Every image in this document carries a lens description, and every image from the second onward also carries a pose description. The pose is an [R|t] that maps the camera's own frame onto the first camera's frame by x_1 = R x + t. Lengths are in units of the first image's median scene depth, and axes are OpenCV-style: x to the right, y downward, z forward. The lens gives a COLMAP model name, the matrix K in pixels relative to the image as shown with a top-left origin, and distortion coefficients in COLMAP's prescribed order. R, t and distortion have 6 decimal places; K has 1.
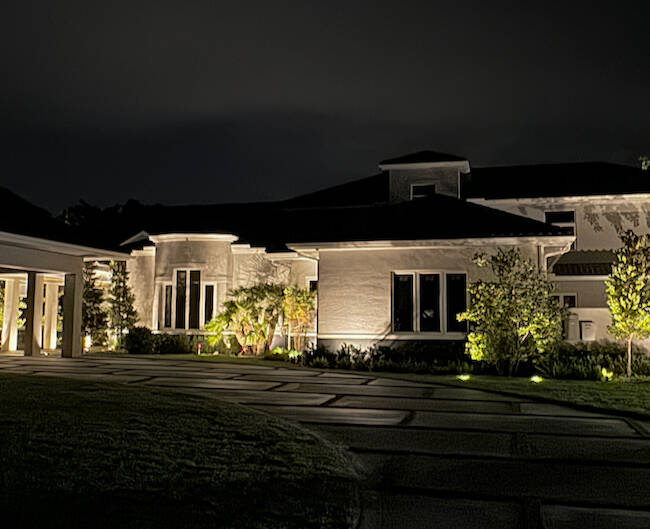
lens RADIAL K [[667.8, 0, 325.3], [0, 667.8, 261.6], [0, 0, 1]] dist [-0.005385, 0.000000]
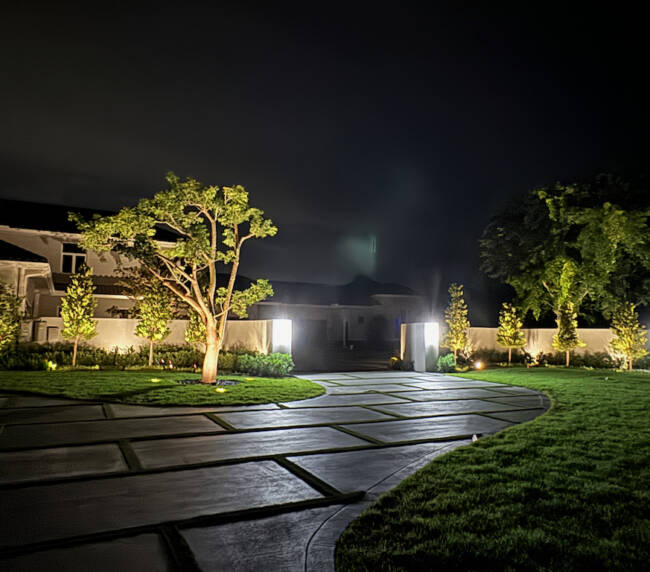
lens RADIAL K [[506.0, 0, 324.3], [0, 506.0, 288.0], [0, 0, 1]] dist [-0.012856, -0.003598]
pose [[0.751625, 0.062208, 0.656651, 0.145276], [-0.067100, 0.997589, -0.017702, -0.008992], [-0.656169, -0.030755, 0.753987, -0.136430]]
